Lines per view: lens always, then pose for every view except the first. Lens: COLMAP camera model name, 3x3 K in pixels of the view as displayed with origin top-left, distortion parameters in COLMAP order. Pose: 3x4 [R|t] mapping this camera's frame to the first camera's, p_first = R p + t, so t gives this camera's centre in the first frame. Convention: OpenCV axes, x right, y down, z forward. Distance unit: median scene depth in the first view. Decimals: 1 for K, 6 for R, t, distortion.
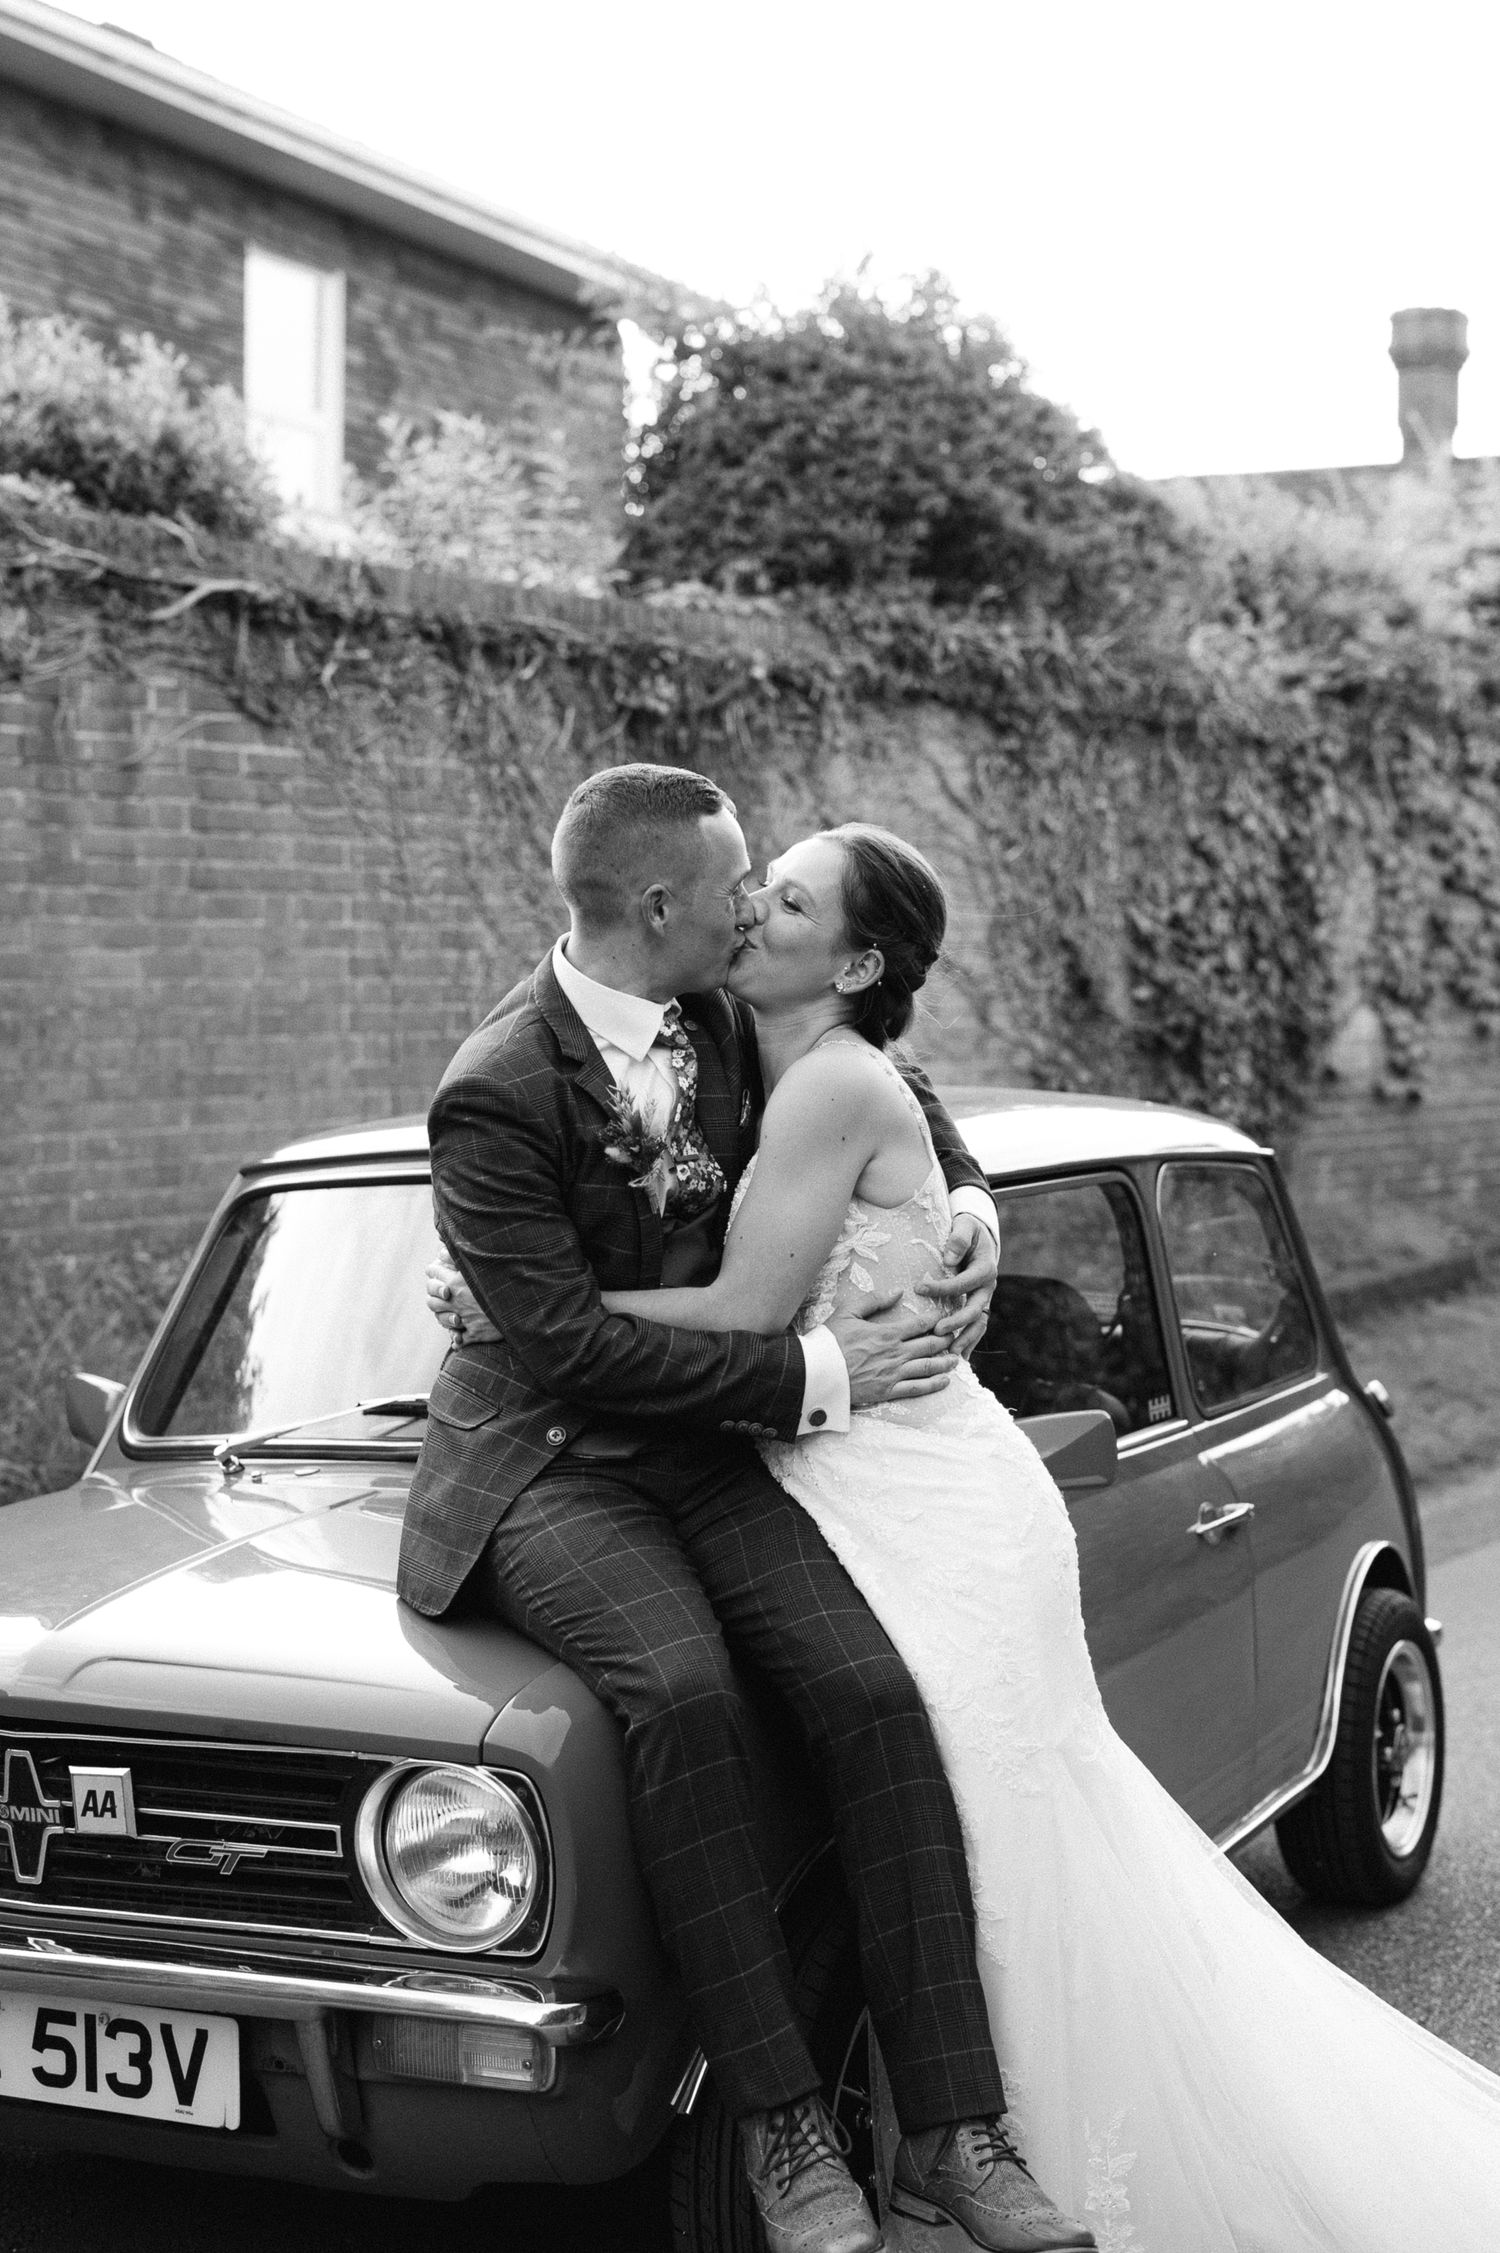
lens RADIAL K [[3371.8, 0, 757.5], [0, 3371.8, 1070.9], [0, 0, 1]] dist [0.019240, -0.008771]
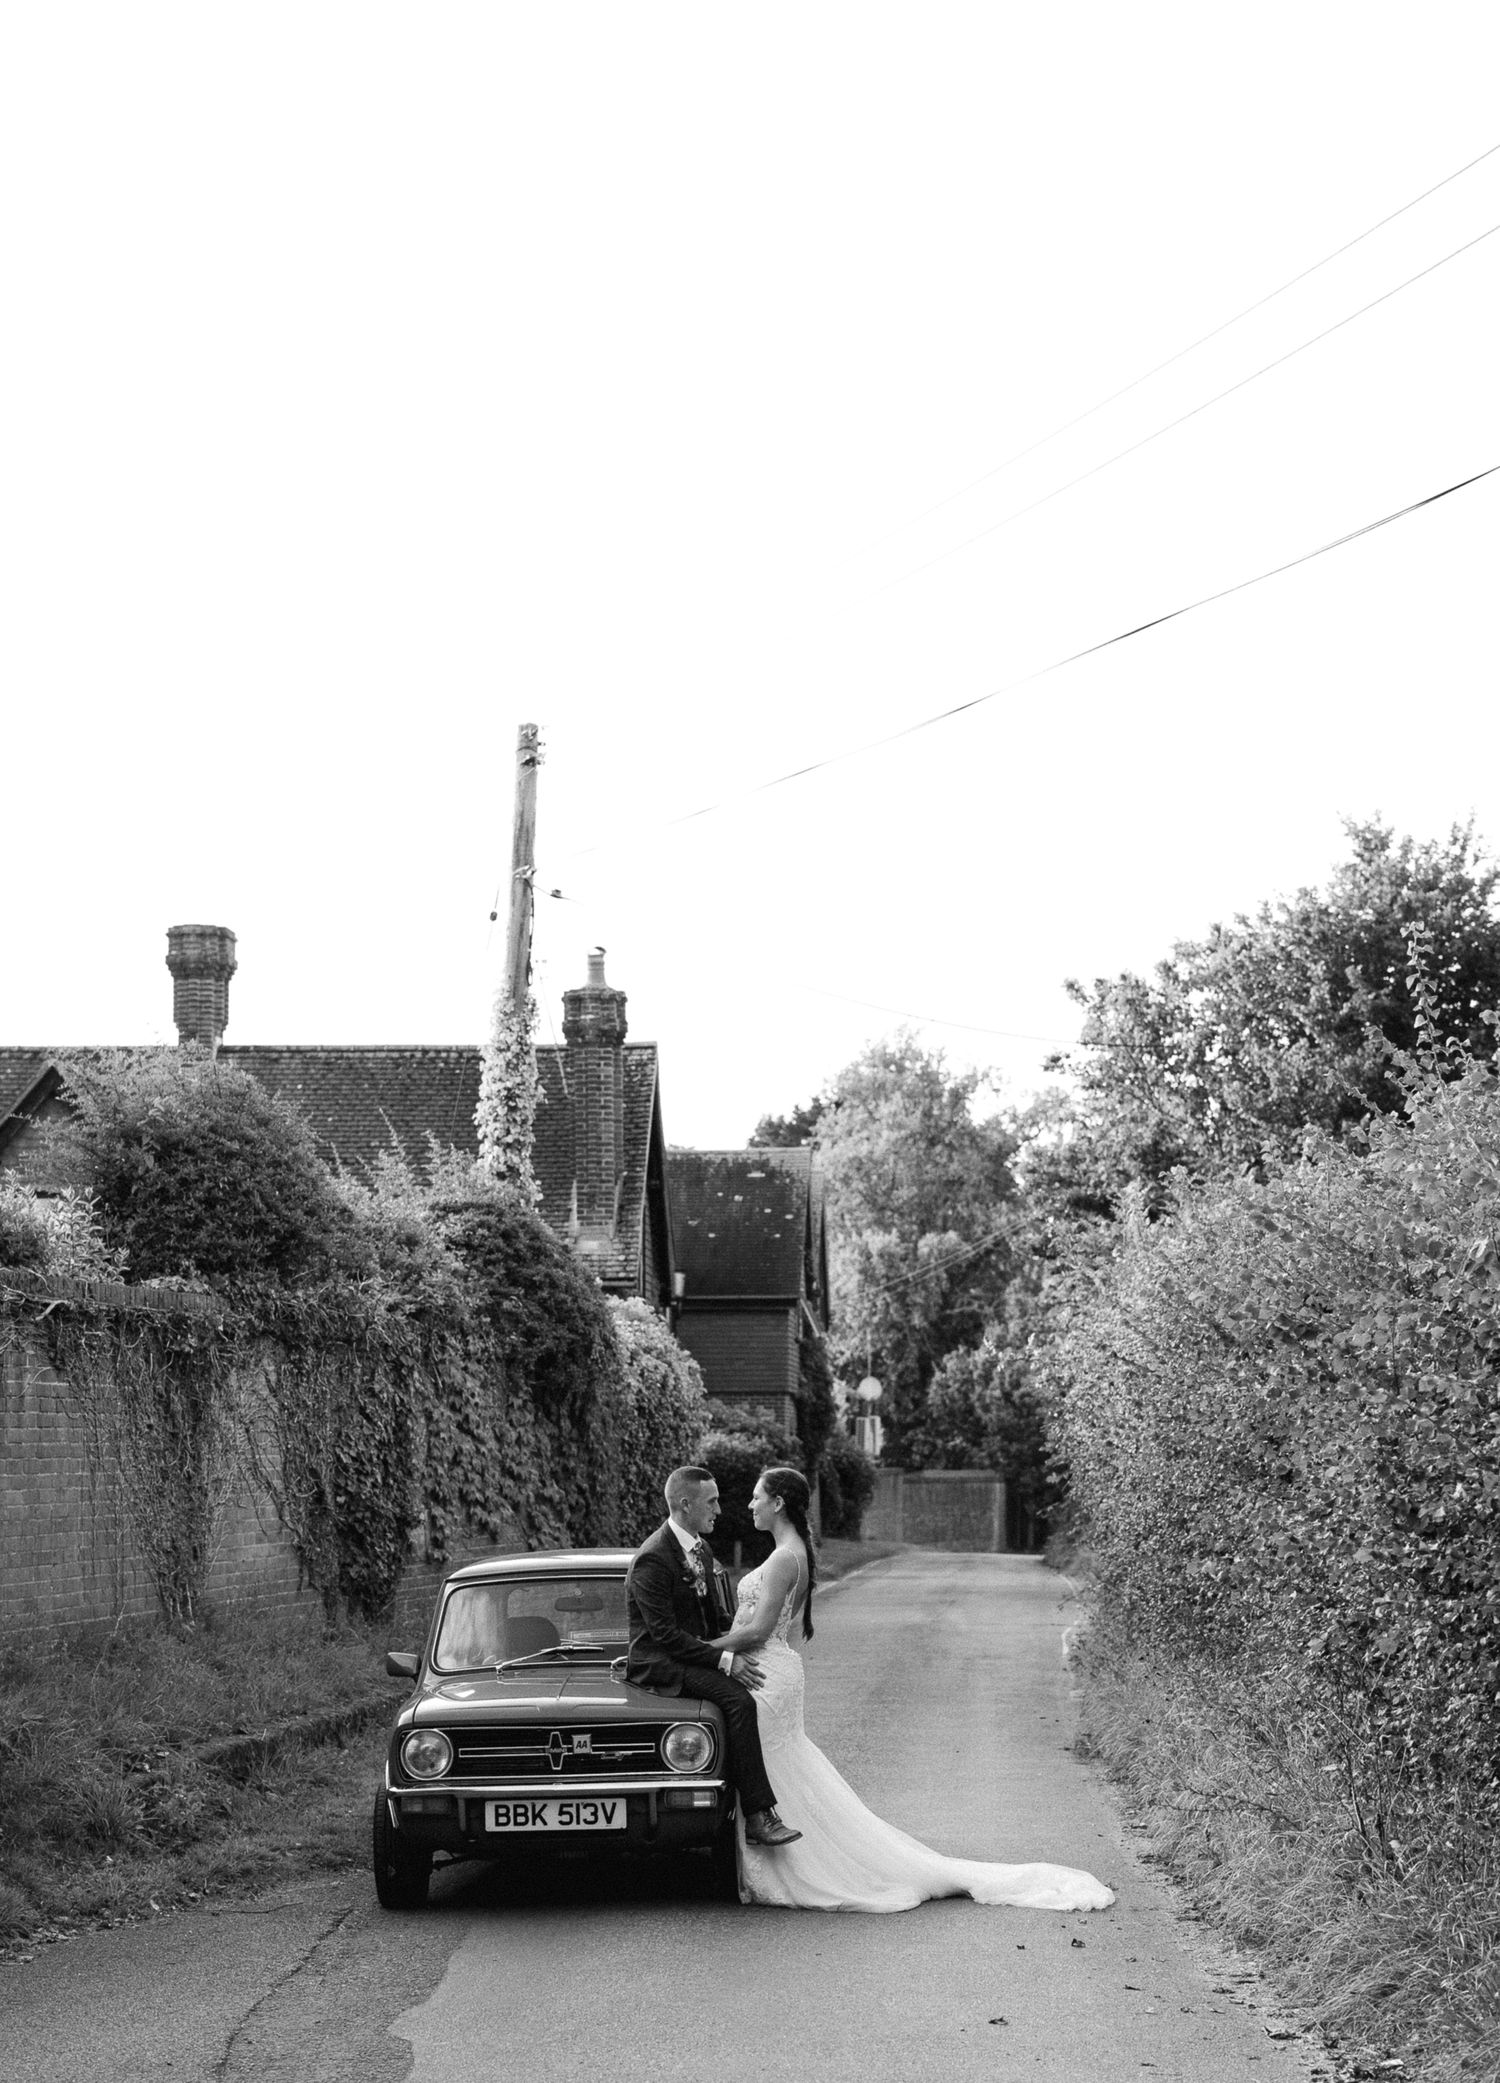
lens RADIAL K [[3822.6, 0, 750.0], [0, 3822.6, 1041.5], [0, 0, 1]] dist [0.003976, -0.036561]
pose [[0.904908, 0.040876, 0.423640, -0.564392], [0.015118, 0.991662, -0.127974, -0.002632], [-0.425339, 0.122209, 0.896745, -0.901951]]
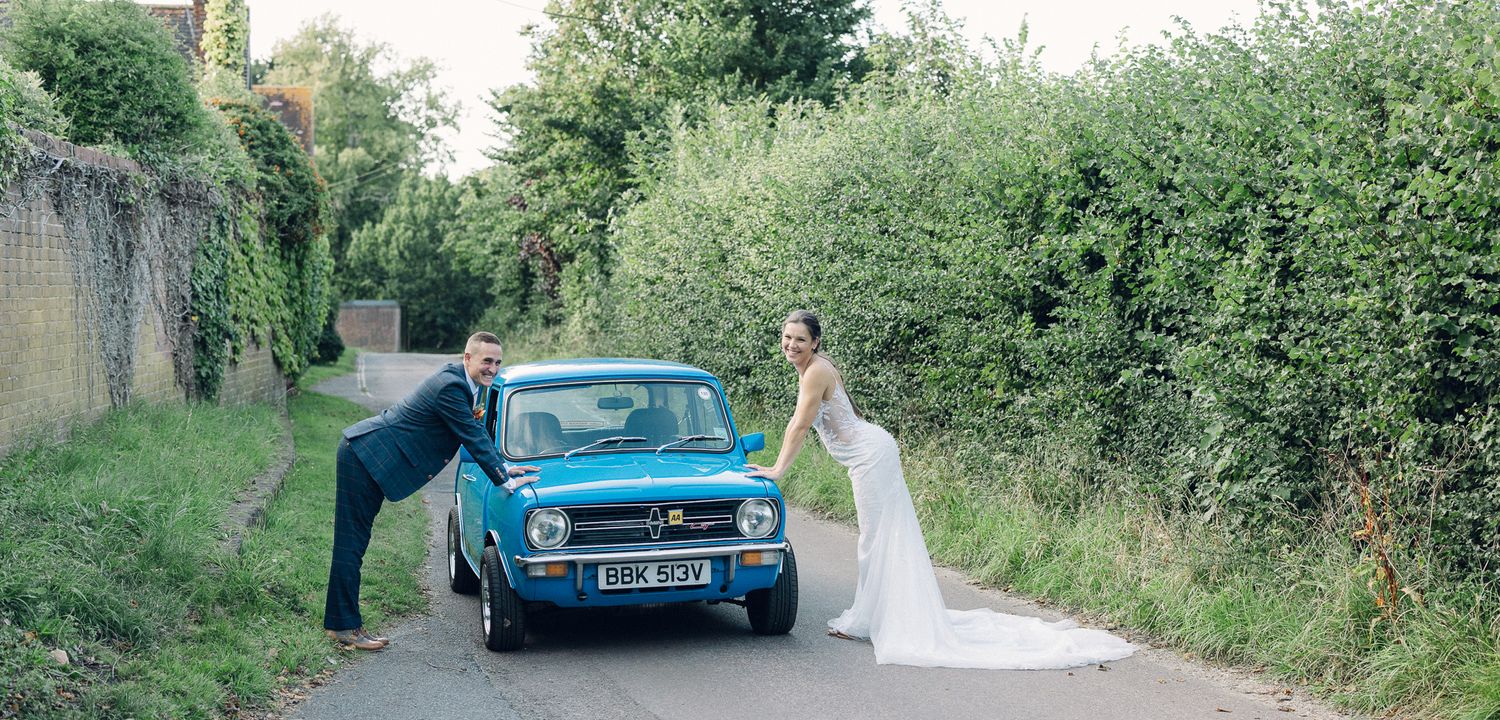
lens RADIAL K [[2273.7, 0, 750.0], [0, 2273.7, 360.0], [0, 0, 1]] dist [0.020903, -0.069385]
pose [[0.755381, -0.019175, 0.655005, -0.652953], [0.014290, 0.999816, 0.012788, -0.010417], [-0.655130, -0.000300, 0.755516, -0.425156]]
